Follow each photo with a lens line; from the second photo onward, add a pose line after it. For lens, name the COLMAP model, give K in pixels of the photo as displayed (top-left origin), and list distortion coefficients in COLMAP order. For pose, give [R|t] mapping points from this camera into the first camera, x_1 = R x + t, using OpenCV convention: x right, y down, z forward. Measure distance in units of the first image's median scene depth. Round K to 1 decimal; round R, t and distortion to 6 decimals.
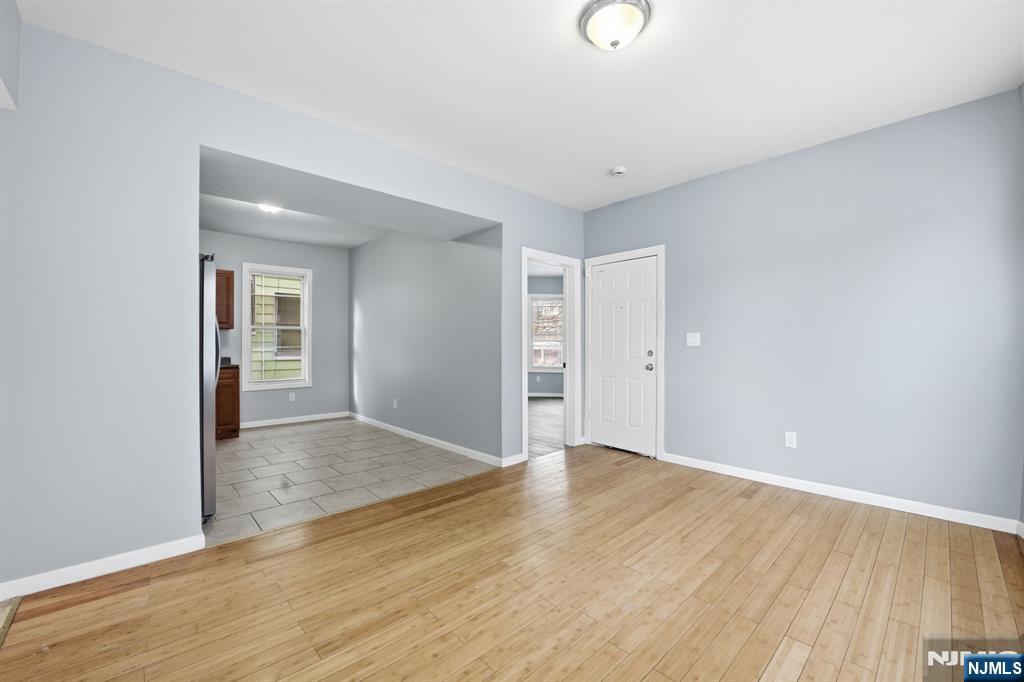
lens RADIAL K [[419.1, 0, 517.2], [0, 419.1, 342.2], [0, 0, 1]] dist [-0.002289, -0.000001]
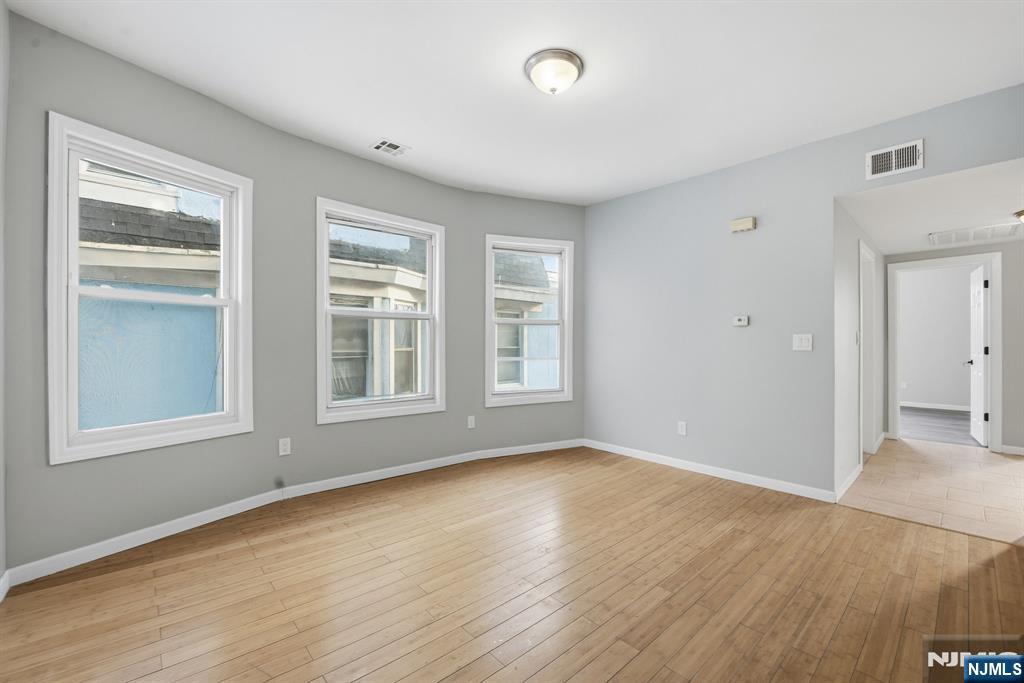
lens RADIAL K [[417.9, 0, 515.9], [0, 417.9, 344.1], [0, 0, 1]] dist [-0.000443, -0.000155]
pose [[-0.999762, -0.003284, 0.021577, 0.310333], [-0.003419, 0.999975, -0.006242, 0.015118], [-0.021556, -0.006315, -0.999748, 2.177089]]
